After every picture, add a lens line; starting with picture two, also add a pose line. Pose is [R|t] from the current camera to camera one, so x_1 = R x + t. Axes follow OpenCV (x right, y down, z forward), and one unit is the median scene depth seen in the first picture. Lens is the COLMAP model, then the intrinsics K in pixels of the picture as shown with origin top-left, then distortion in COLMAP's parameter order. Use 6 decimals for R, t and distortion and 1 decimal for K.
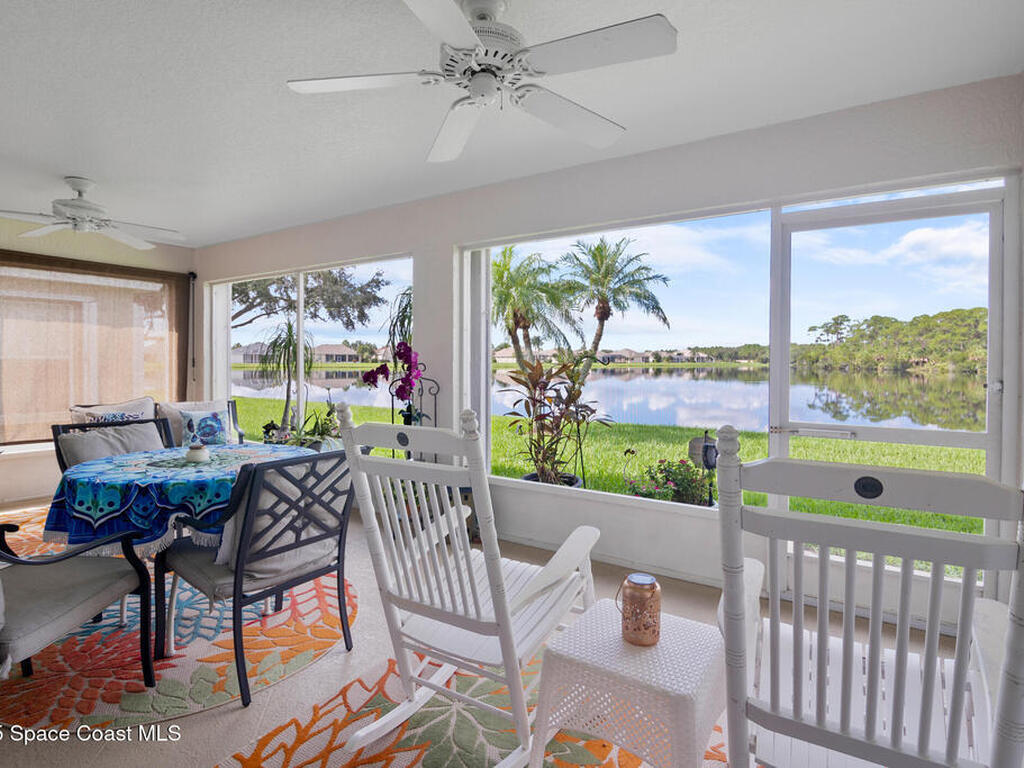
lens RADIAL K [[537.2, 0, 510.5], [0, 537.2, 371.1], [0, 0, 1]] dist [-0.001293, -0.001128]
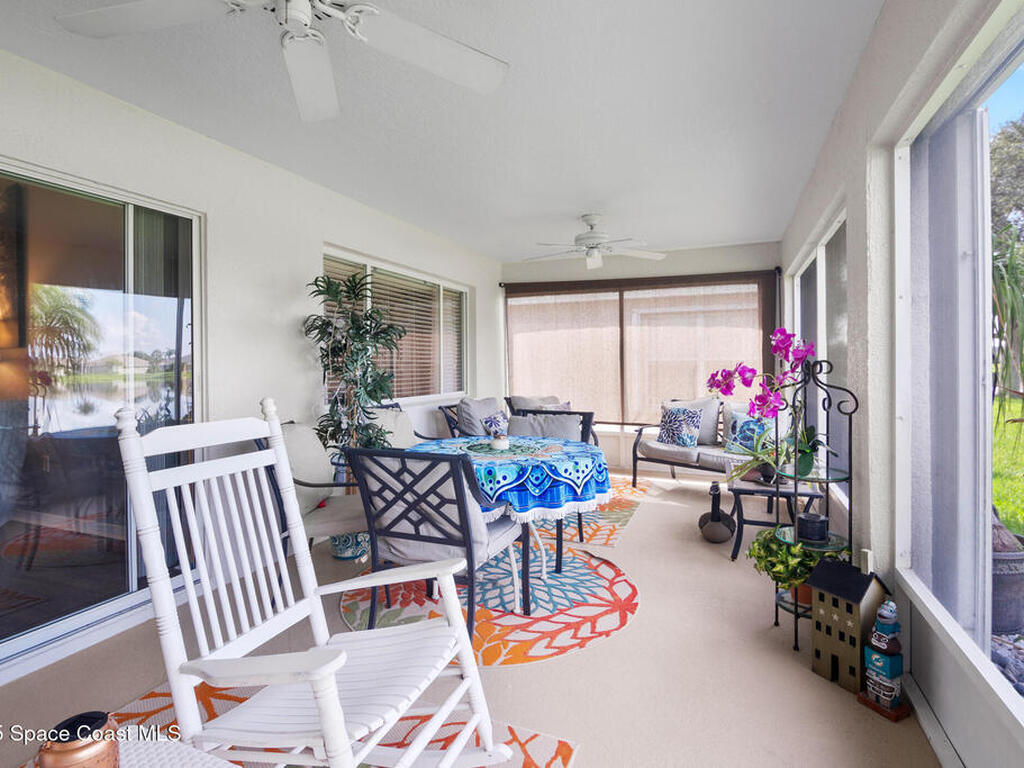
lens RADIAL K [[537.2, 0, 510.5], [0, 537.2, 371.1], [0, 0, 1]] dist [-0.001293, -0.001128]
pose [[0.207134, 0.006929, -0.978288, 0.446412], [-0.009403, 0.999943, 0.005091, -0.002341], [0.978267, 0.008145, 0.207188, 0.660514]]
